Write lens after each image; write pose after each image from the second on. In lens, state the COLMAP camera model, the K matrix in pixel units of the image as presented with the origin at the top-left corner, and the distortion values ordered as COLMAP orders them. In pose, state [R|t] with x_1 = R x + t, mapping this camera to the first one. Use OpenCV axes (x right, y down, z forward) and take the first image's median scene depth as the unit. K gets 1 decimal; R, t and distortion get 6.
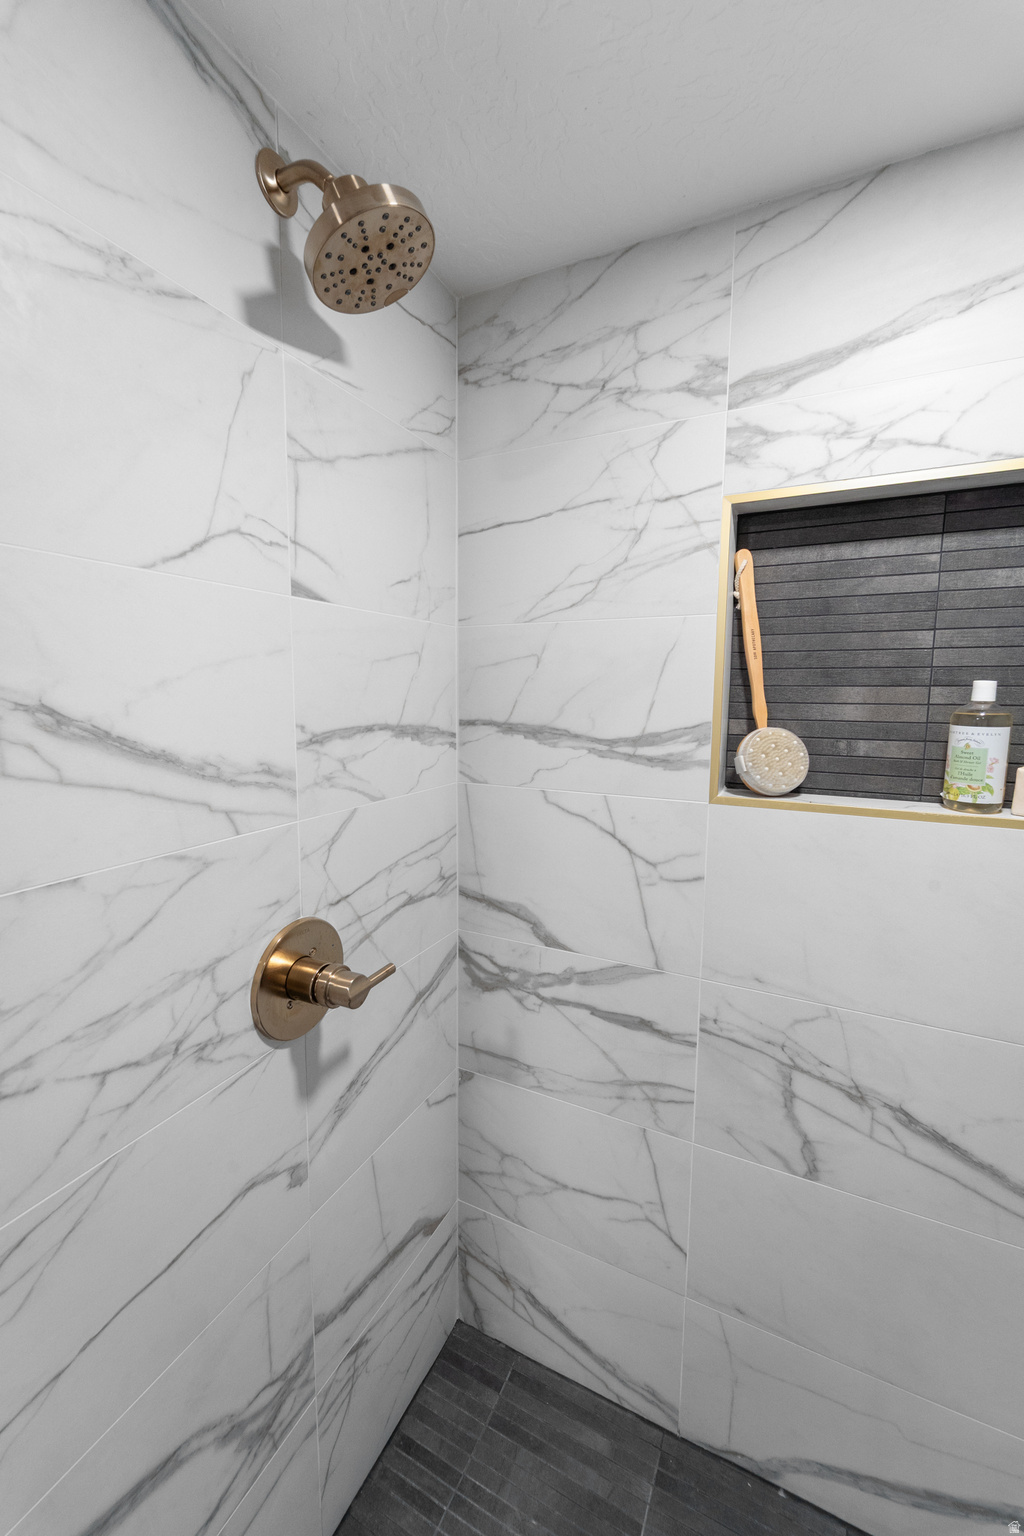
lens RADIAL K [[648.2, 0, 496.4], [0, 648.2, 749.0], [0, 0, 1]] dist [-0.001547, -0.000635]
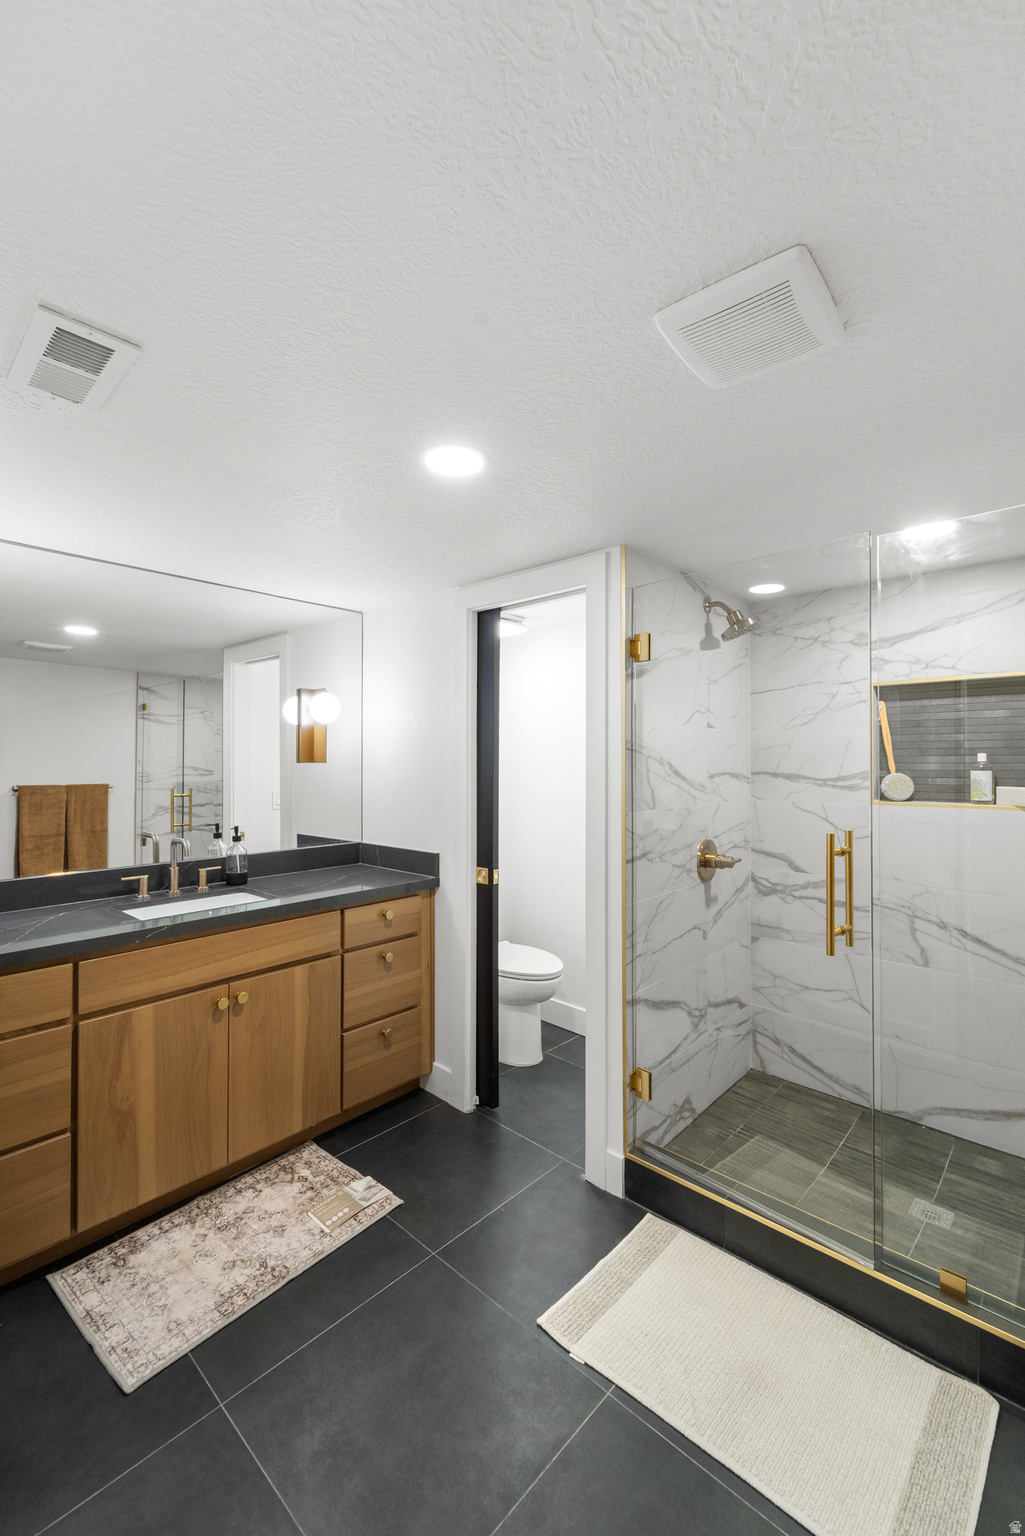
lens RADIAL K [[648.2, 0, 496.9], [0, 648.2, 749.0], [0, 0, 1]] dist [-0.001547, -0.000635]
pose [[0.959793, -0.012884, -0.280414, -0.335600], [-0.017830, 0.994131, -0.106704, 0.163897], [0.280143, 0.107413, 0.953930, -1.759556]]
